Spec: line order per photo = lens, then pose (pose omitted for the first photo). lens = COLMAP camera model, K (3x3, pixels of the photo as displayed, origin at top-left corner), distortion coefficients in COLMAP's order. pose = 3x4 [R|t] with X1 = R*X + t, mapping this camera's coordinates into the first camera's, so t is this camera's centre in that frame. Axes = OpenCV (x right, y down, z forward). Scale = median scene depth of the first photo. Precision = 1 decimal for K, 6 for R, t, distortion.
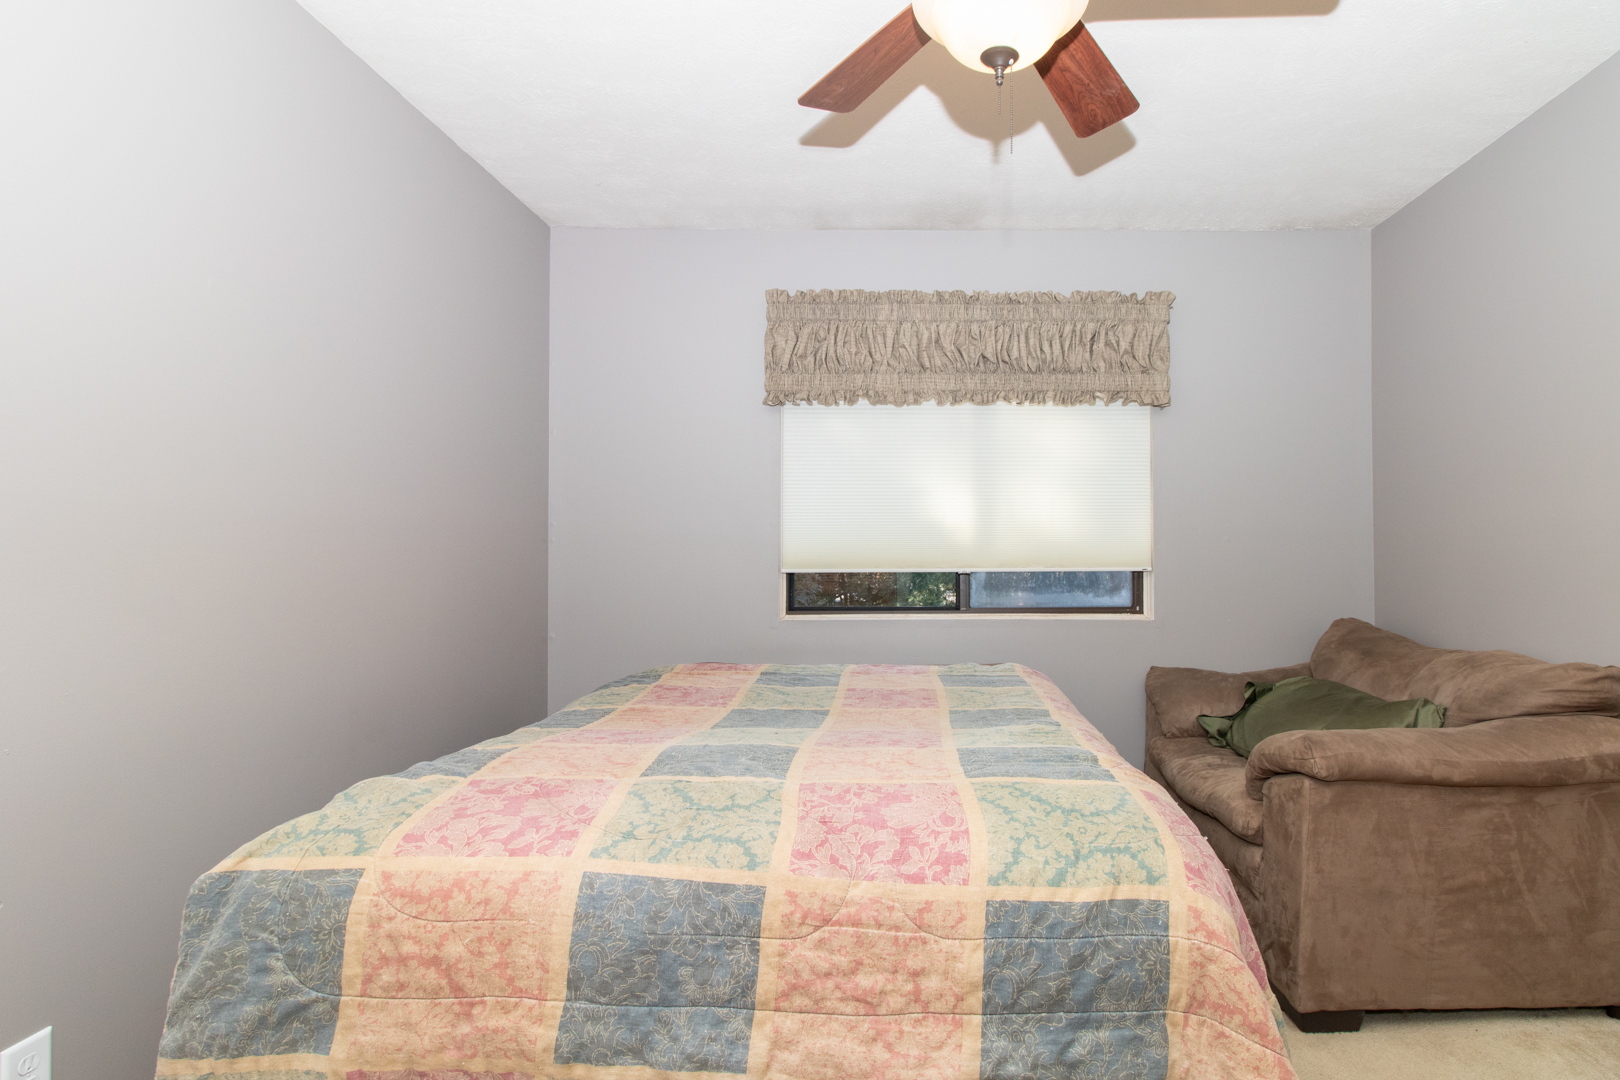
lens RADIAL K [[771.3, 0, 806.9], [0, 771.3, 555.9], [0, 0, 1]] dist [0.002227, -0.000047]
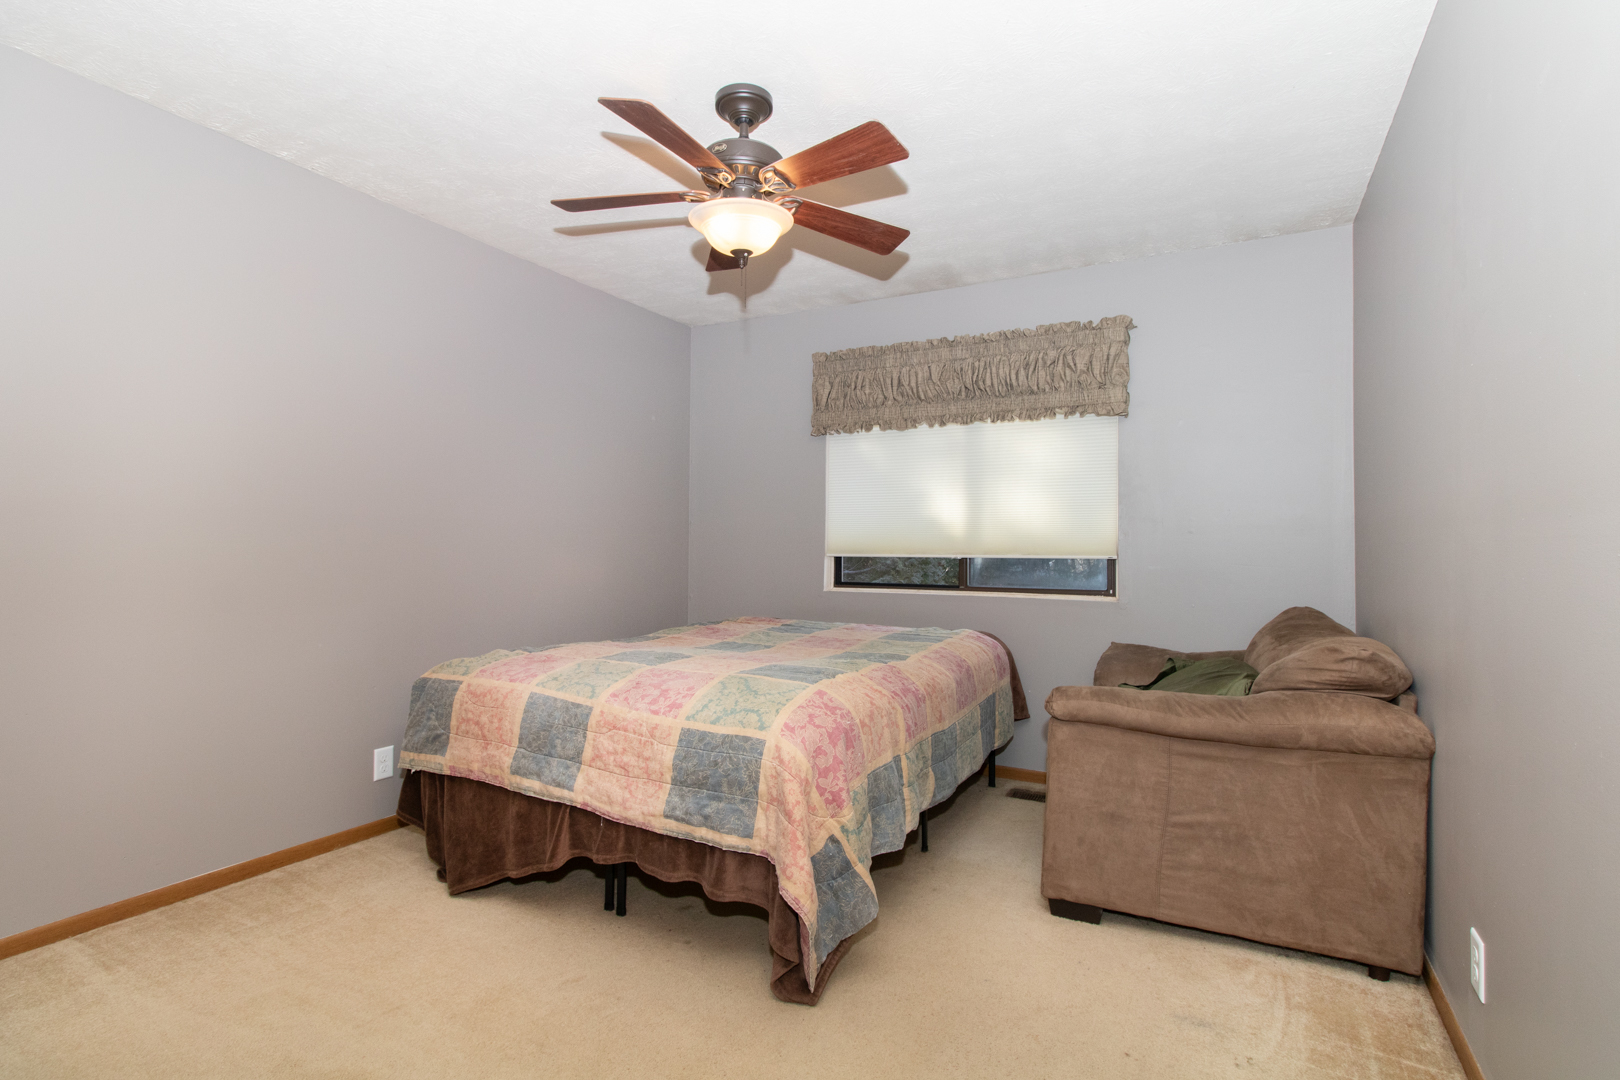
lens RADIAL K [[743.9, 0, 810.0], [0, 743.9, 540.0], [0, 0, 1]] dist [0.000704, 0.000136]
pose [[0.885126, 0.003171, -0.465340, 0.862335], [-0.006092, 0.999970, -0.004773, -0.000420], [0.465311, 0.007059, 0.885119, -0.291473]]
